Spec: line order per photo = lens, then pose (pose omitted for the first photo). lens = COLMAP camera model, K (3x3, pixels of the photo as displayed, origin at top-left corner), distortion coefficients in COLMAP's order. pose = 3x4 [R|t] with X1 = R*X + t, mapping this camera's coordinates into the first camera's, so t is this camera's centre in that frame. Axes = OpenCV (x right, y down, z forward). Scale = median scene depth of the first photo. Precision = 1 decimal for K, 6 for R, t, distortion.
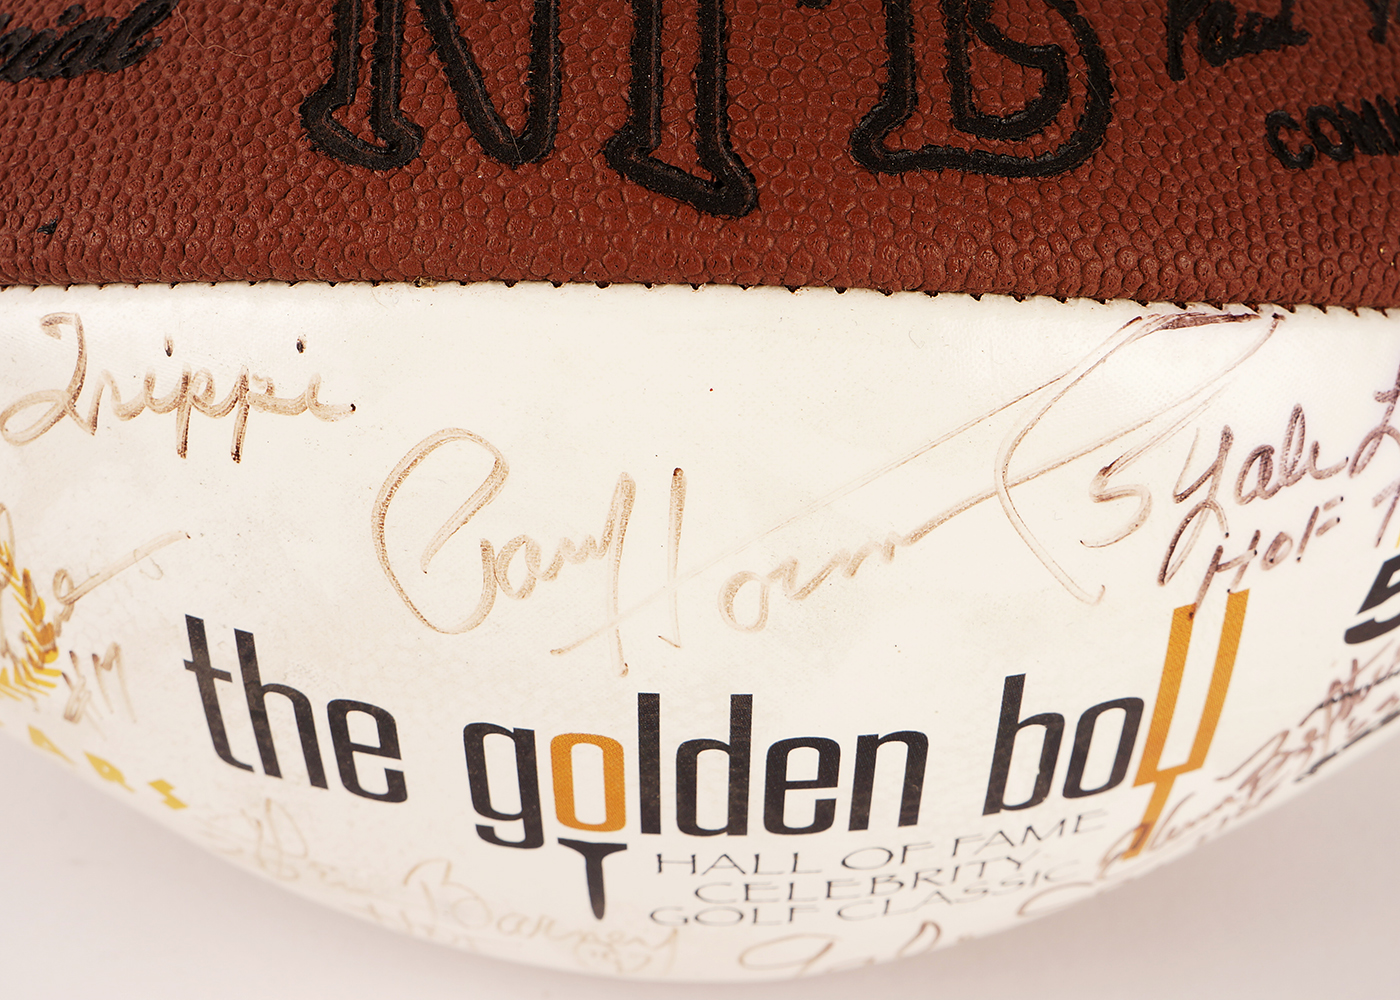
lens RADIAL K [[1949.2, 0, 717.4], [0, 1949.2, 492.3], [0, 0, 1]] dist [0.018080, 0.000000]
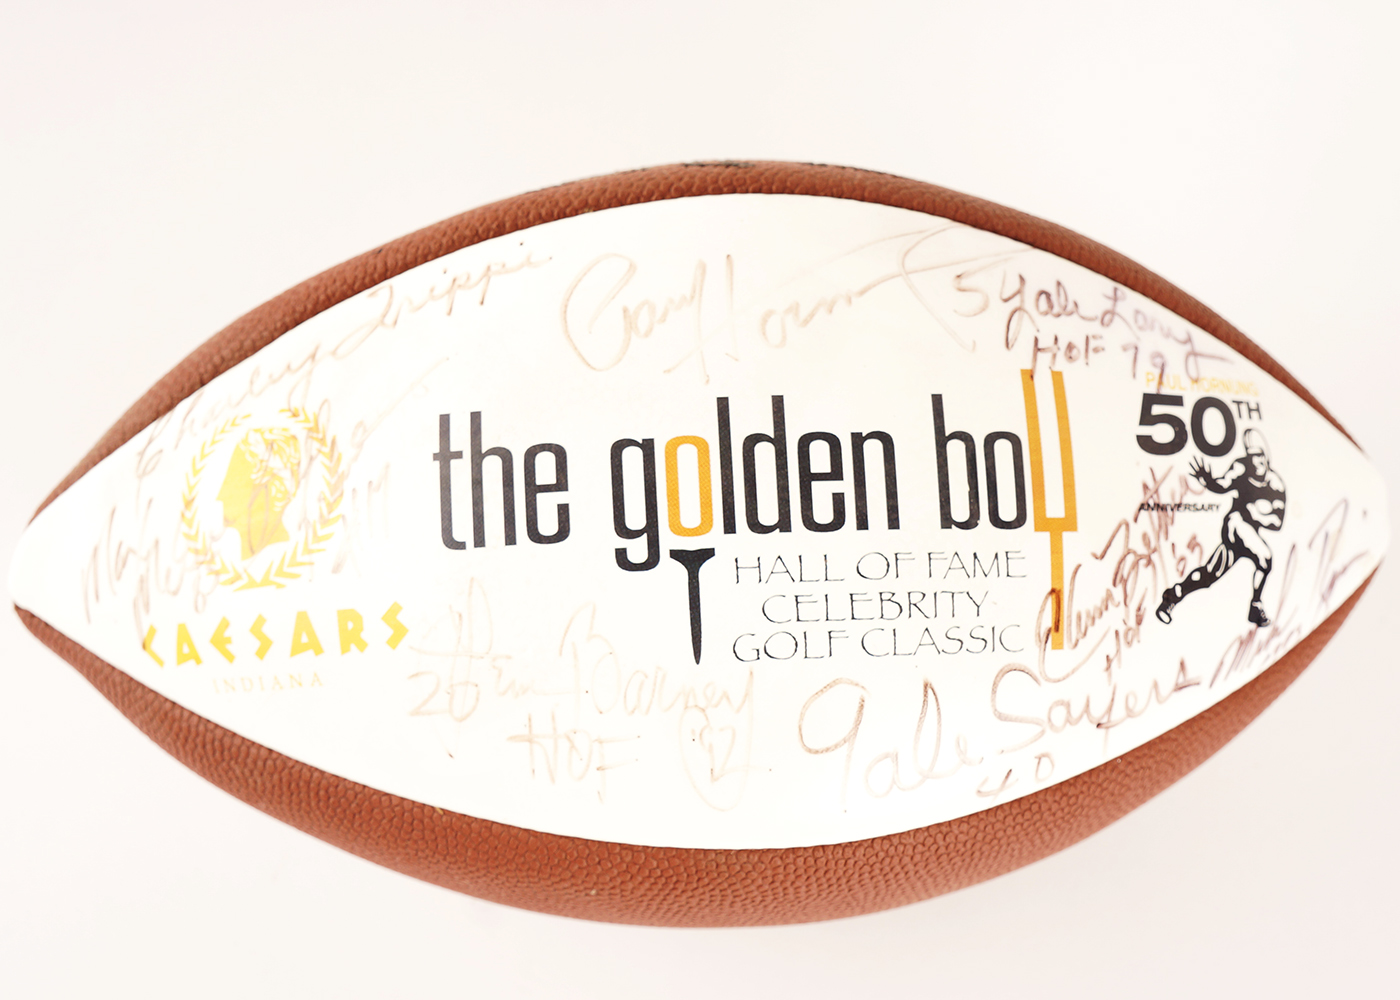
lens RADIAL K [[2016.7, 0, 735.8], [0, 2016.7, 516.0], [0, 0, 1]] dist [0.032860, 0.000000]
pose [[0.994307, -0.056159, 0.090549, -0.189141], [0.105941, 0.611816, -0.783873, 1.548980], [-0.011377, 0.789004, 0.614283, 0.010321]]
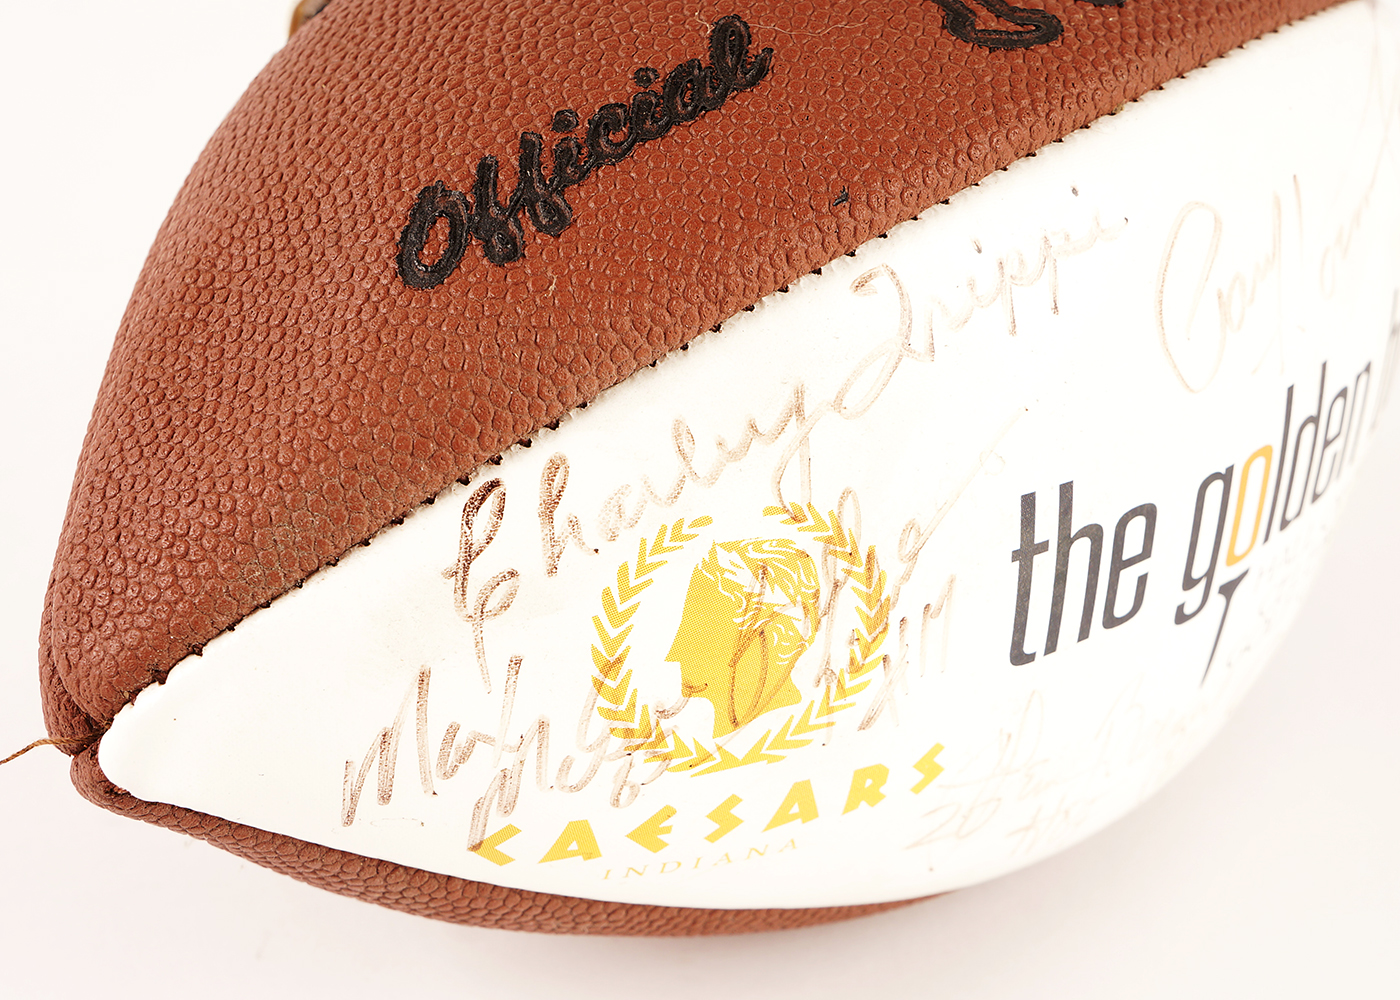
lens RADIAL K [[2344.5, 0, 707.6], [0, 2344.5, 512.8], [0, 0, 1]] dist [0.029169, 0.000000]
pose [[0.634241, -0.386142, 0.669800, -1.338271], [0.526935, 0.849858, -0.009015, -0.011850], [-0.565754, 0.358659, 0.742487, 0.115194]]
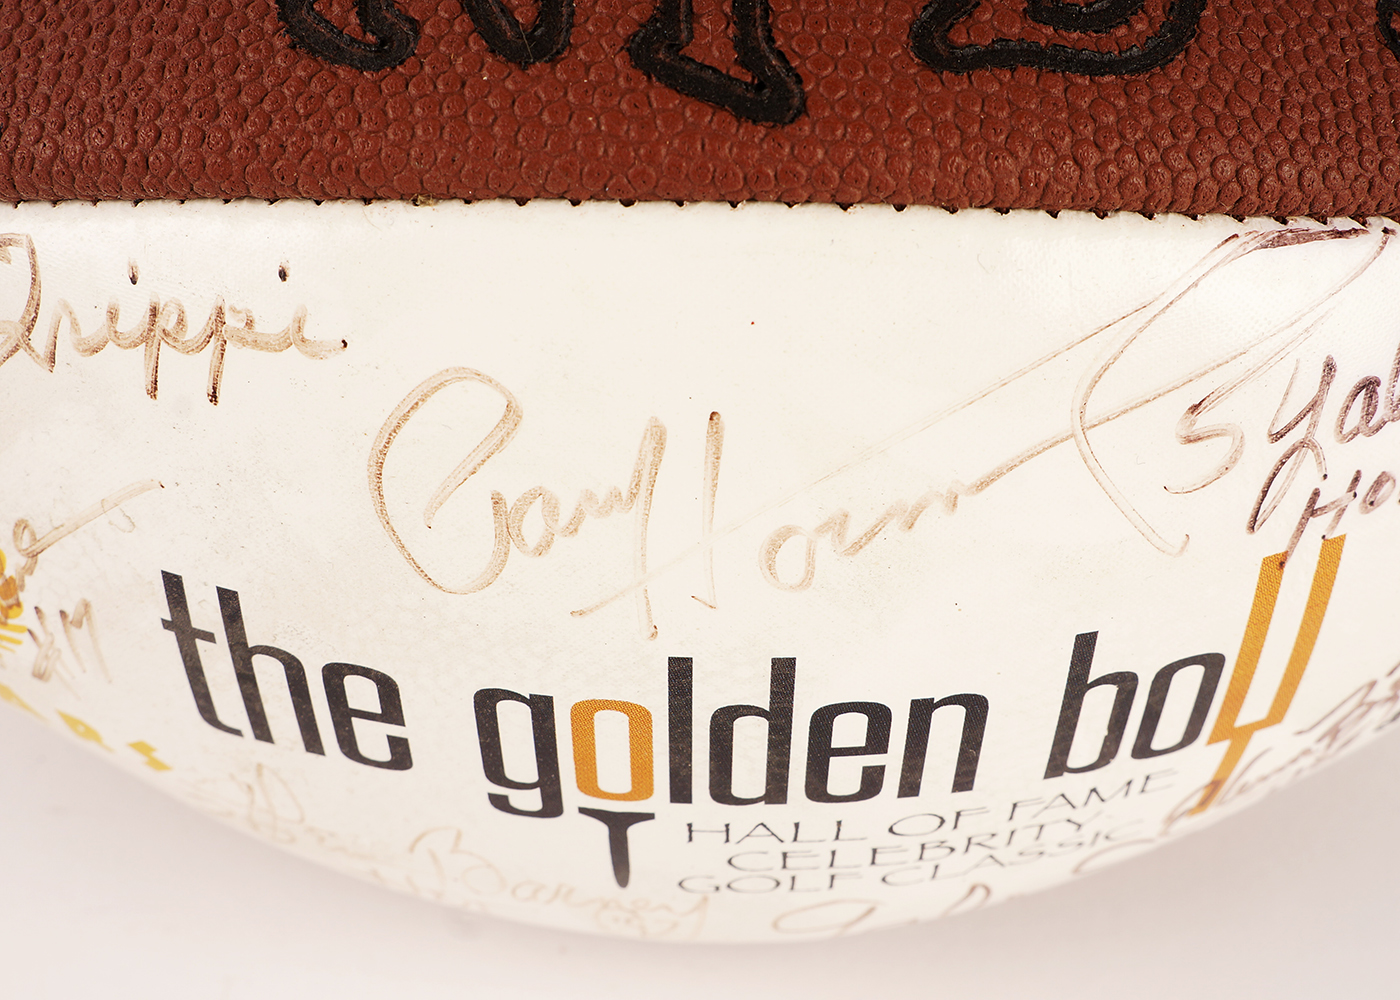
lens RADIAL K [[1949.2, 0, 730.9], [0, 1949.2, 496.3], [0, 0, 1]] dist [0.018080, 0.000000]
pose [[0.999938, -0.006602, 0.008973, -0.019687], [0.006000, 0.997830, 0.065572, -0.029834], [-0.009387, -0.065515, 0.997807, 0.109757]]
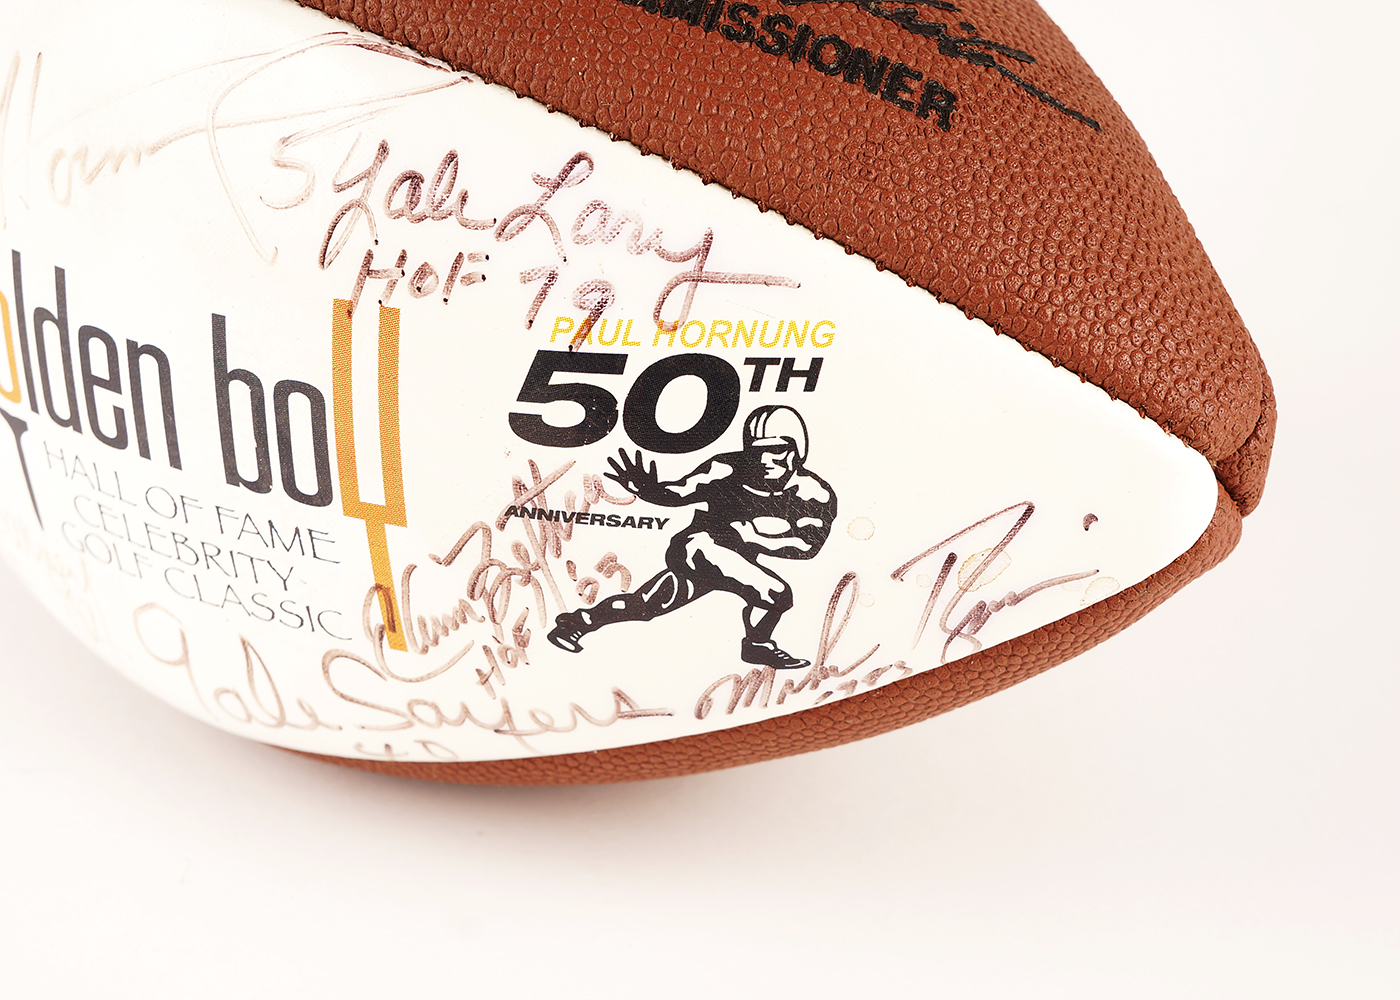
lens RADIAL K [[2344.5, 0, 736.4], [0, 2344.5, 503.4], [0, 0, 1]] dist [0.029169, 0.000000]
pose [[0.775734, 0.275527, -0.567734, 1.307146], [-0.444705, 0.876987, -0.182020, 0.329521], [0.447744, 0.393673, 0.802837, 0.007175]]
